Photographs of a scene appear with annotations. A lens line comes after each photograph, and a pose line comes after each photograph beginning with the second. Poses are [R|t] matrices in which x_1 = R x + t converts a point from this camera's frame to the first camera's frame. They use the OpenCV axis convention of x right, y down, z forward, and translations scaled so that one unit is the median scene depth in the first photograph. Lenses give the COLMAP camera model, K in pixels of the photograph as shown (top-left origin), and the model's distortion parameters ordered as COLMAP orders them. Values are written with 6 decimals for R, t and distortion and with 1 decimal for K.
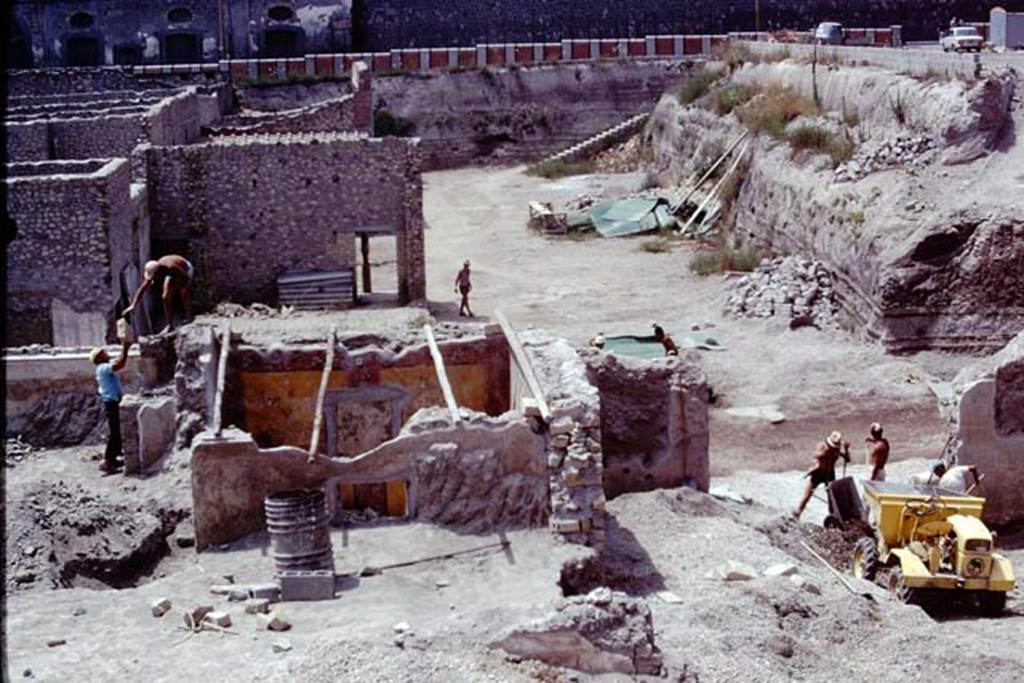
lens RADIAL K [[1603.0, 0, 512.0], [0, 1603.0, 341.5], [0, 0, 1]] dist [-0.422492, 1.097640]
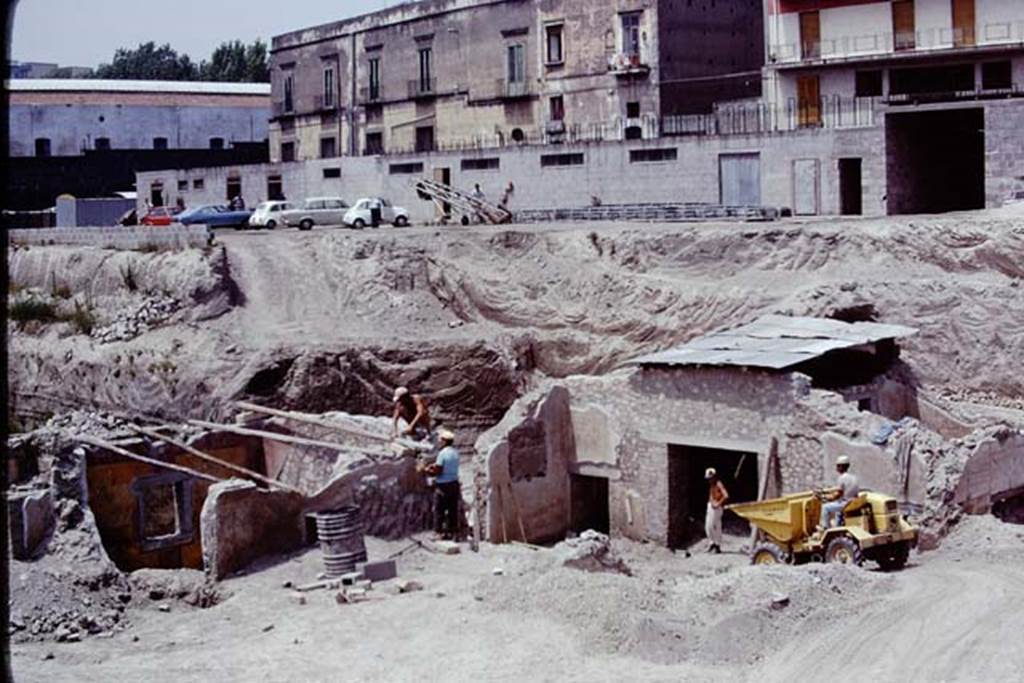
lens RADIAL K [[1603.0, 0, 512.0], [0, 1603.0, 341.5], [0, 0, 1]] dist [-0.422492, 1.097640]
pose [[0.783848, -0.047909, 0.619102, -0.324952], [0.125232, 0.988729, -0.082044, 0.032299], [-0.608193, 0.141842, 0.781013, -0.059399]]
